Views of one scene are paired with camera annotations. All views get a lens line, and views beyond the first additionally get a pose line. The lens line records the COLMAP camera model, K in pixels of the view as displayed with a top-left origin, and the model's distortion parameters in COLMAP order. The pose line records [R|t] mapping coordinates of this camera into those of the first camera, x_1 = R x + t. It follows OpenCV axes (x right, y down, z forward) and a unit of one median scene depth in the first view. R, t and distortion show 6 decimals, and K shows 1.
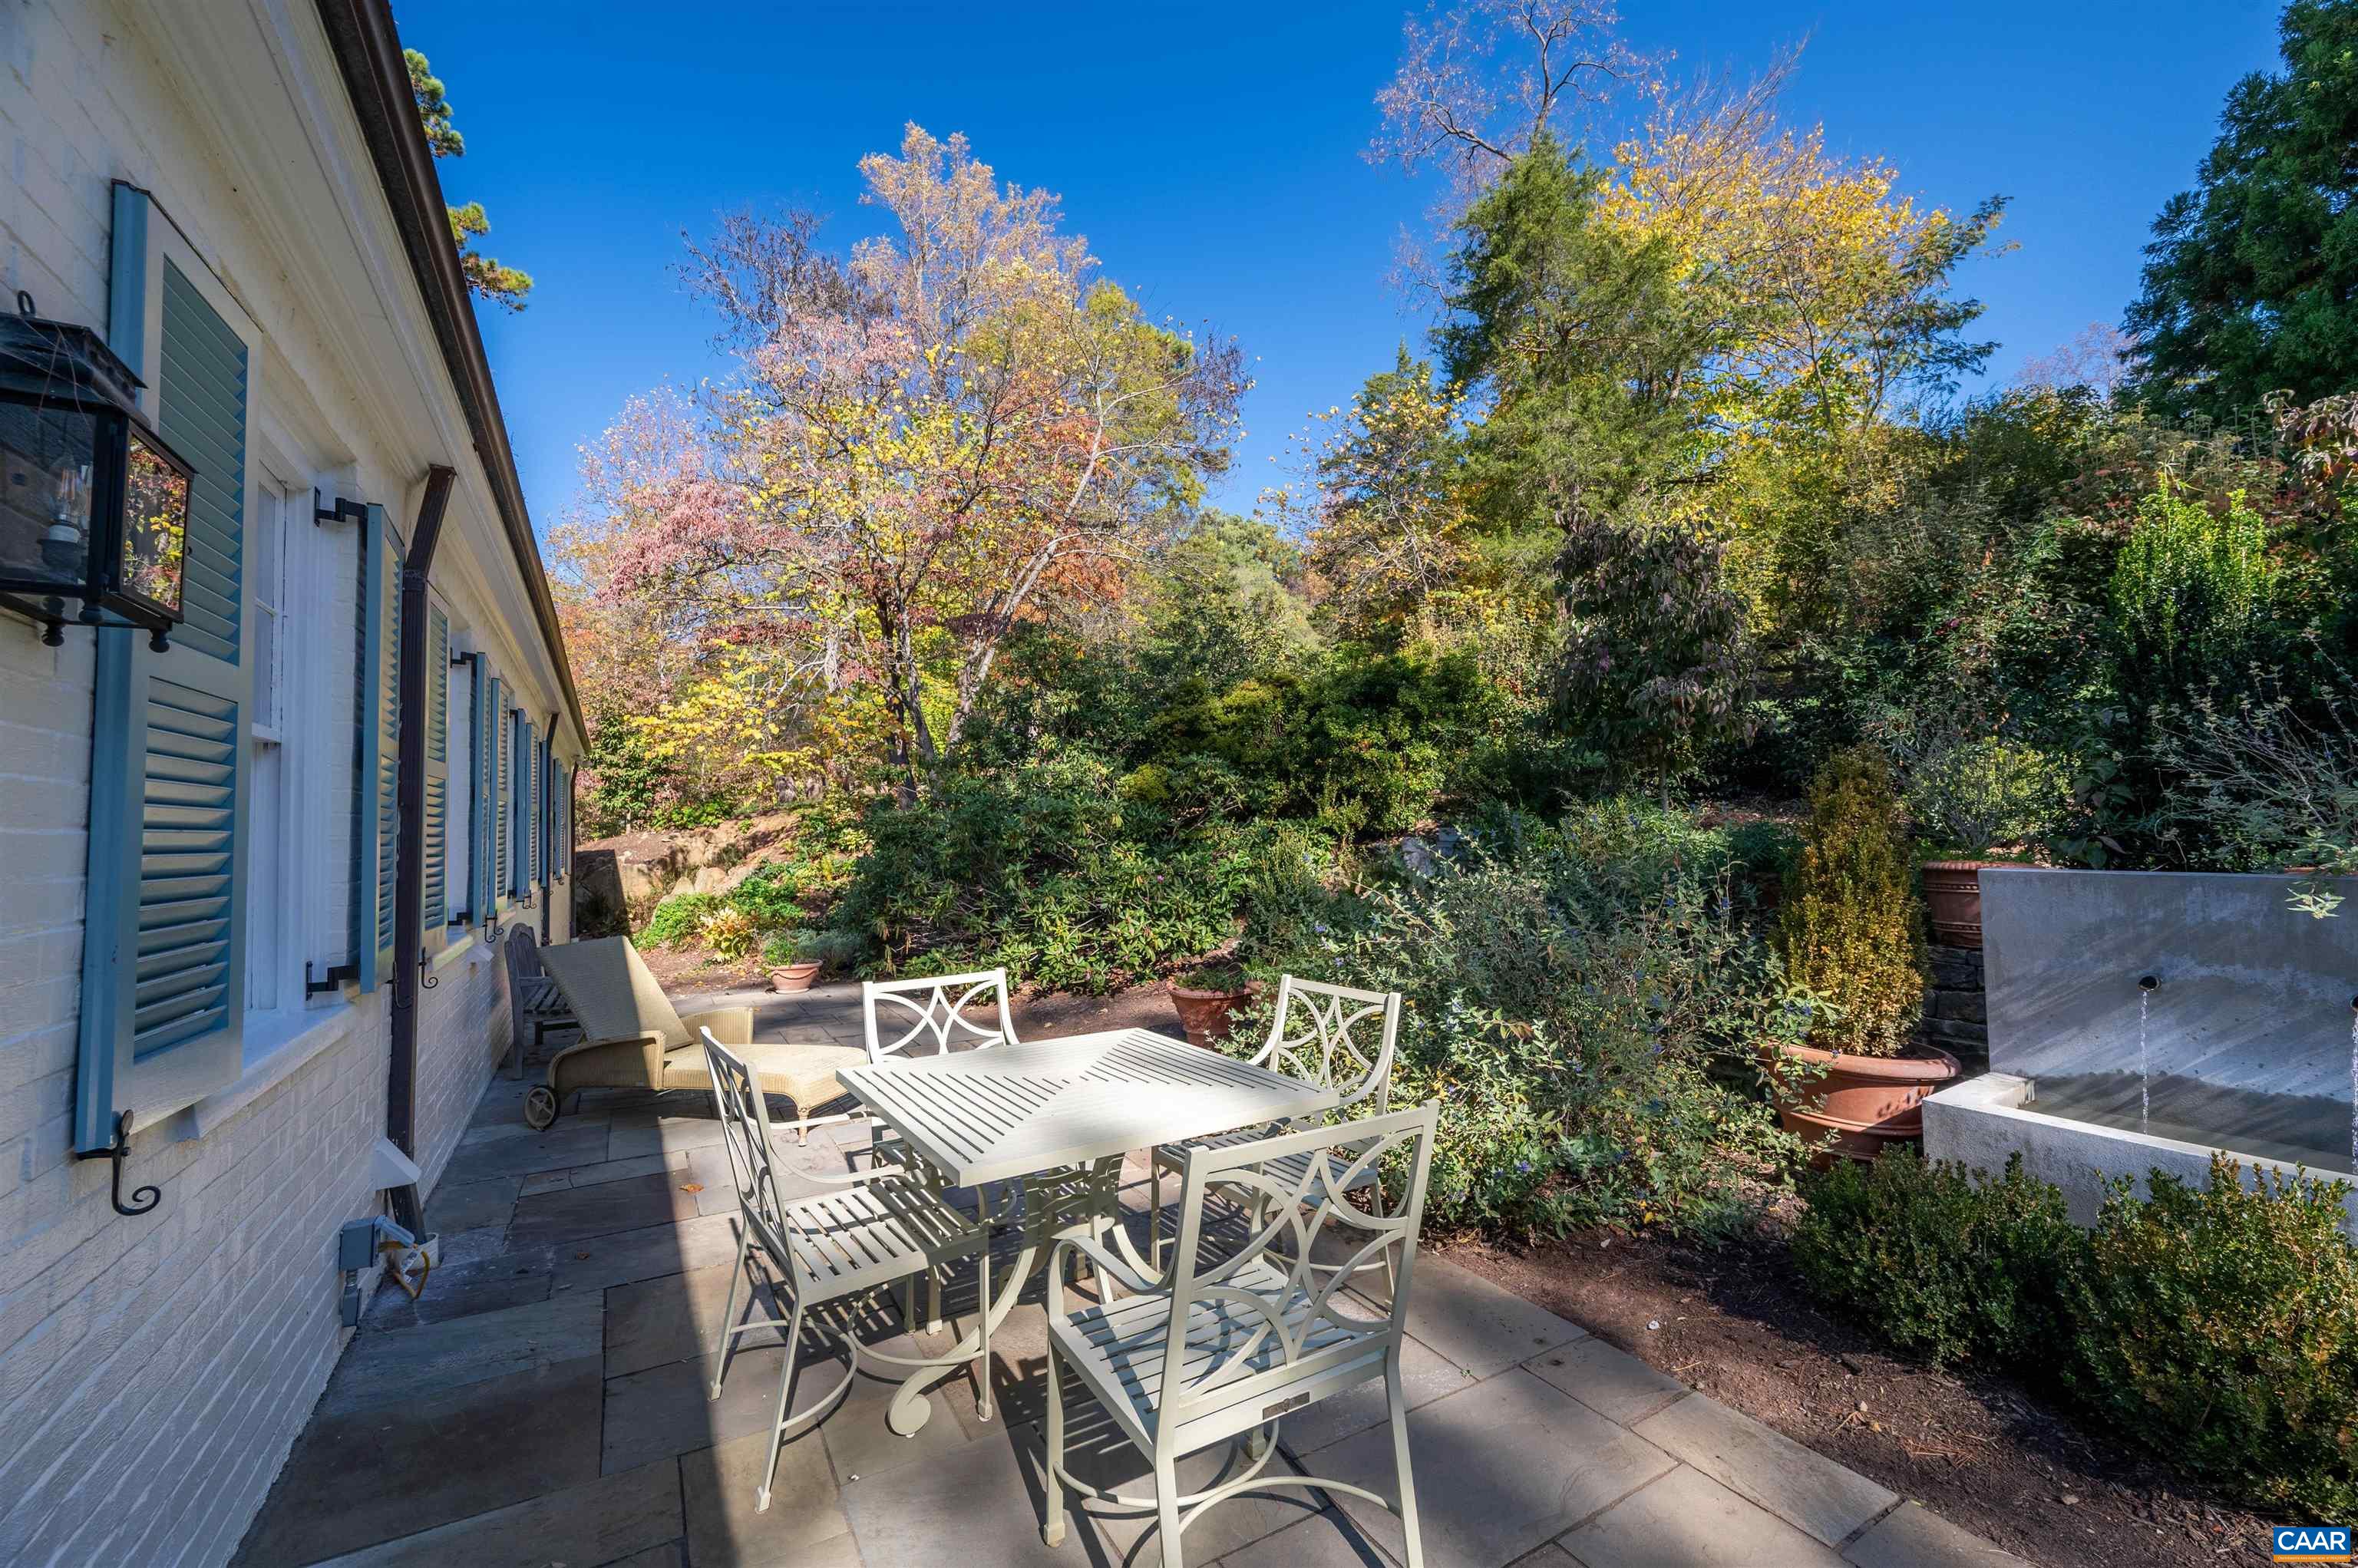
lens RADIAL K [[944.1, 0, 1186.2], [0, 944.1, 784.0], [0, 0, 1]] dist [-0.002501, 0.000568]
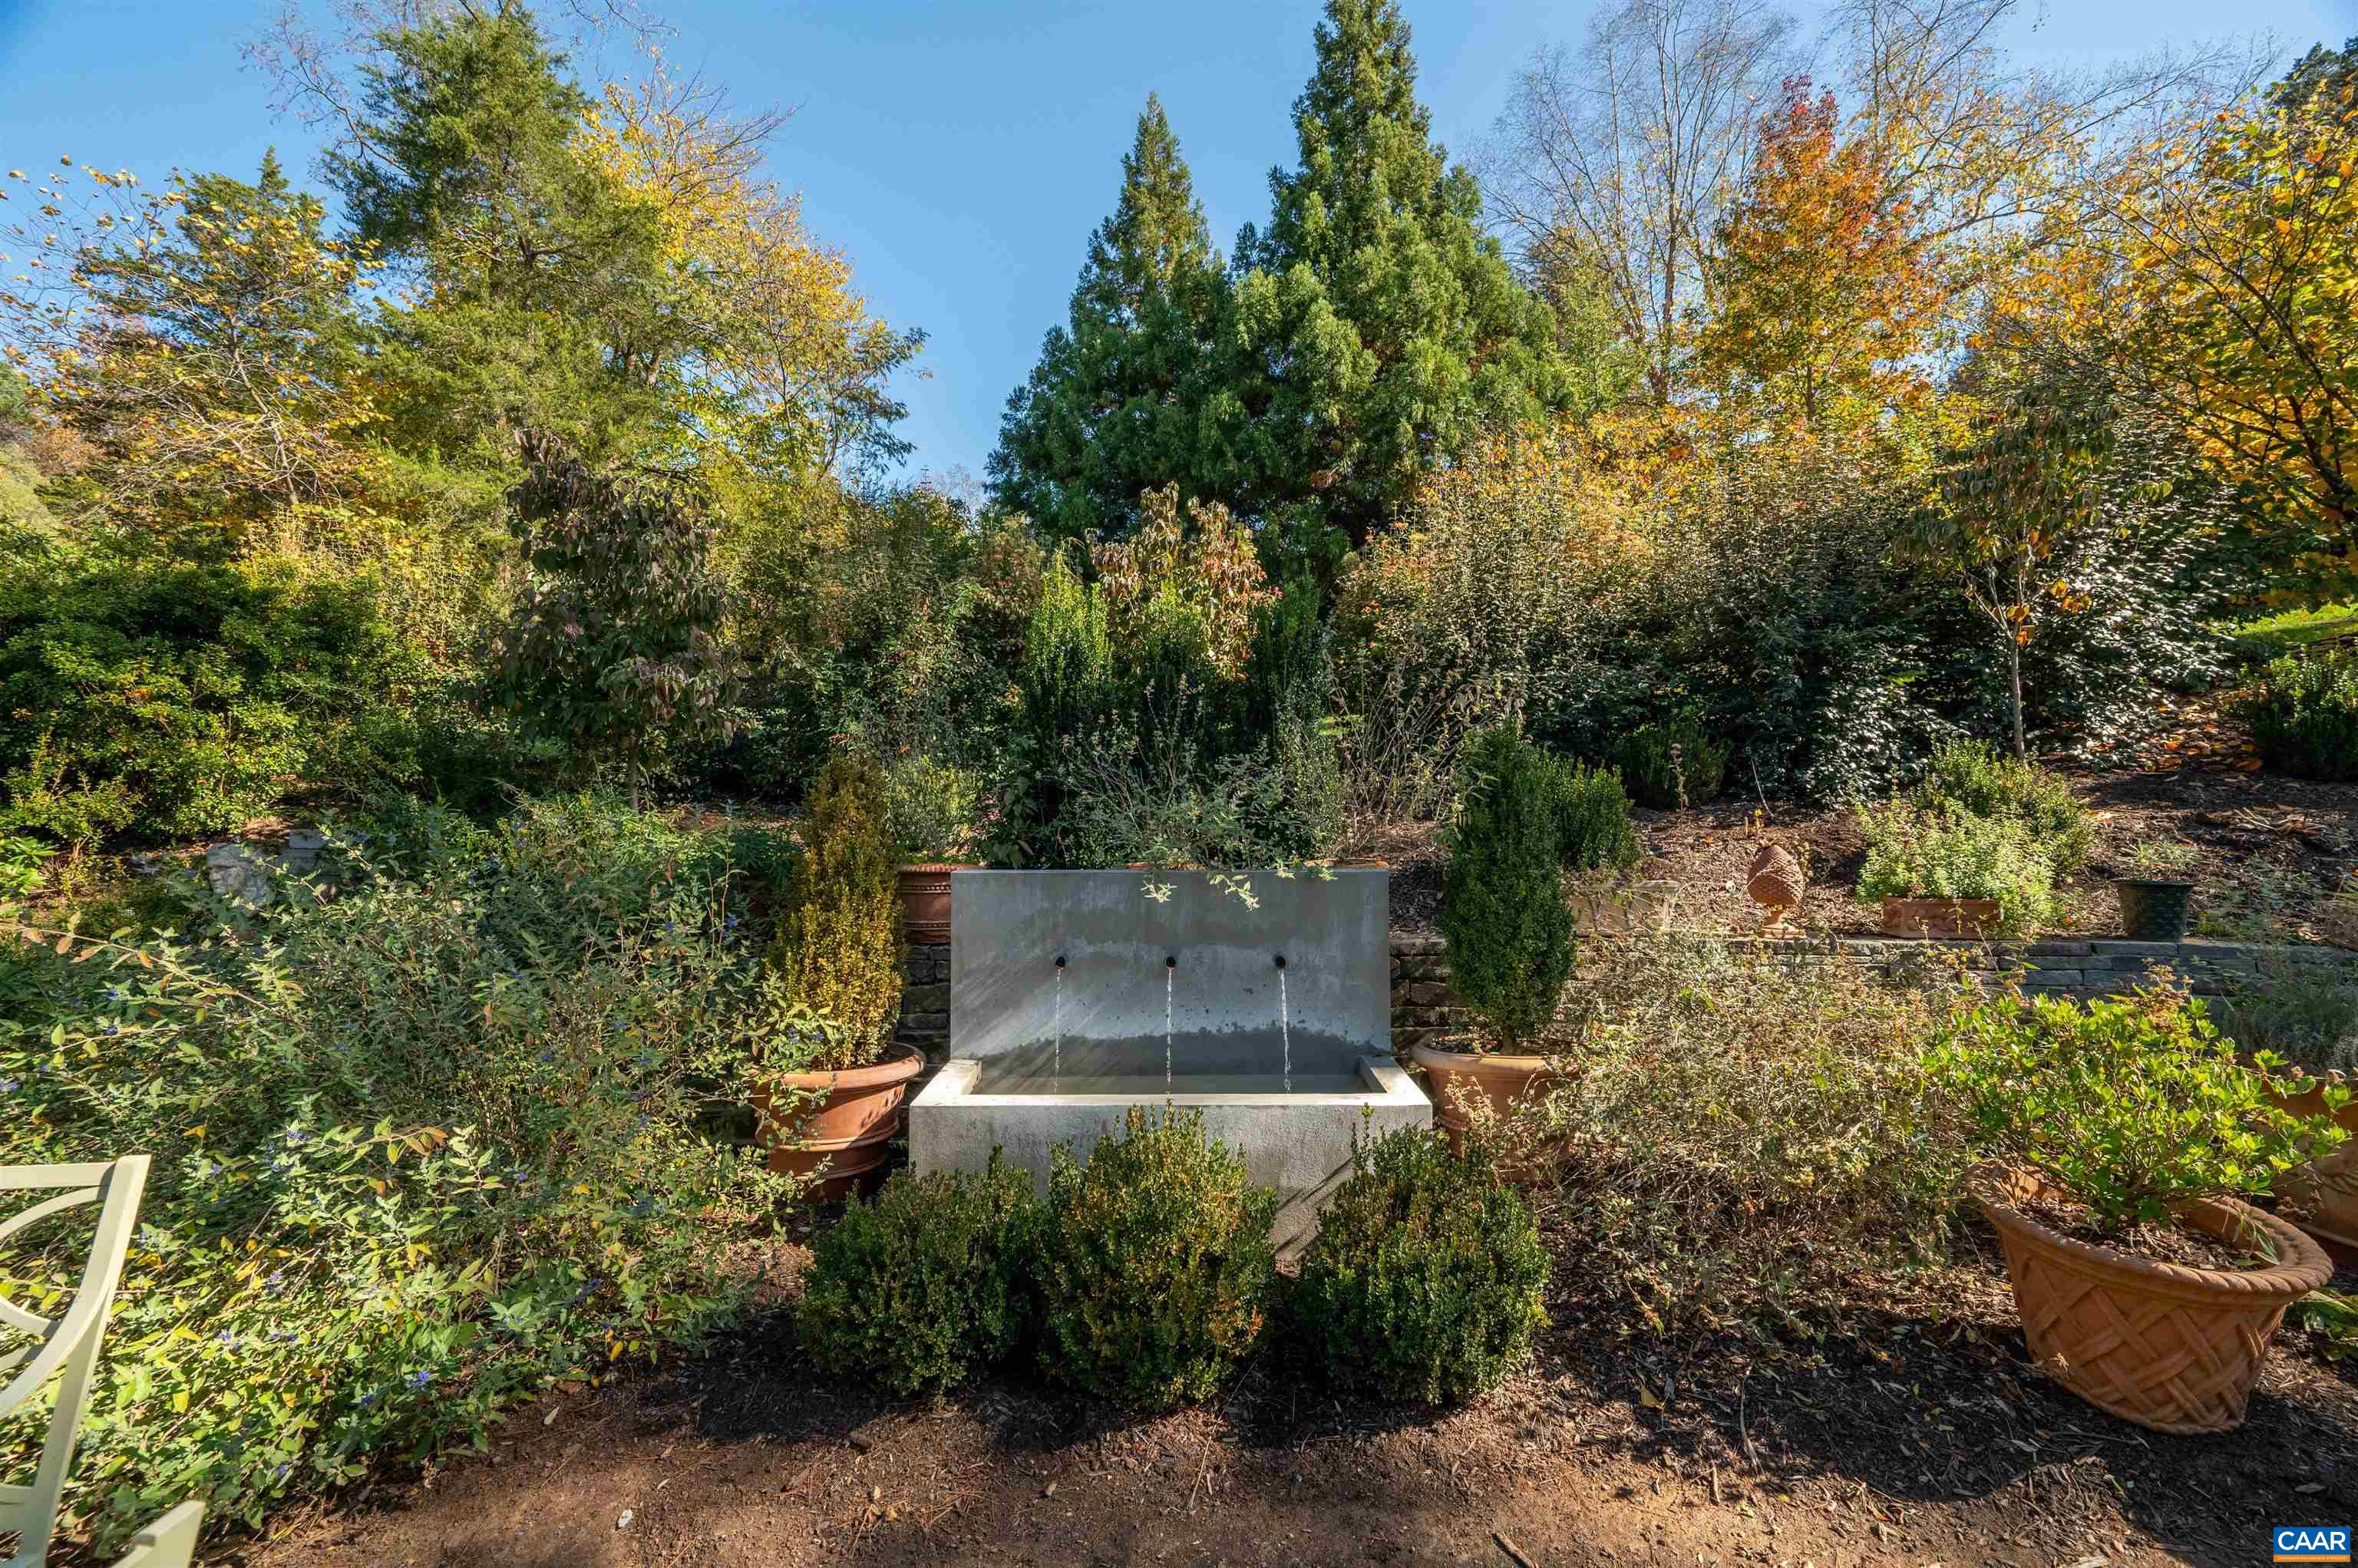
lens RADIAL K [[944.1, 0, 1186.2], [0, 944.1, 784.0], [0, 0, 1]] dist [-0.002501, 0.000568]
pose [[0.524747, 0.048994, 0.849847, 0.041298], [-0.045491, 0.998530, -0.029477, 0.006775], [-0.850042, -0.023192, 0.526204, 0.138050]]
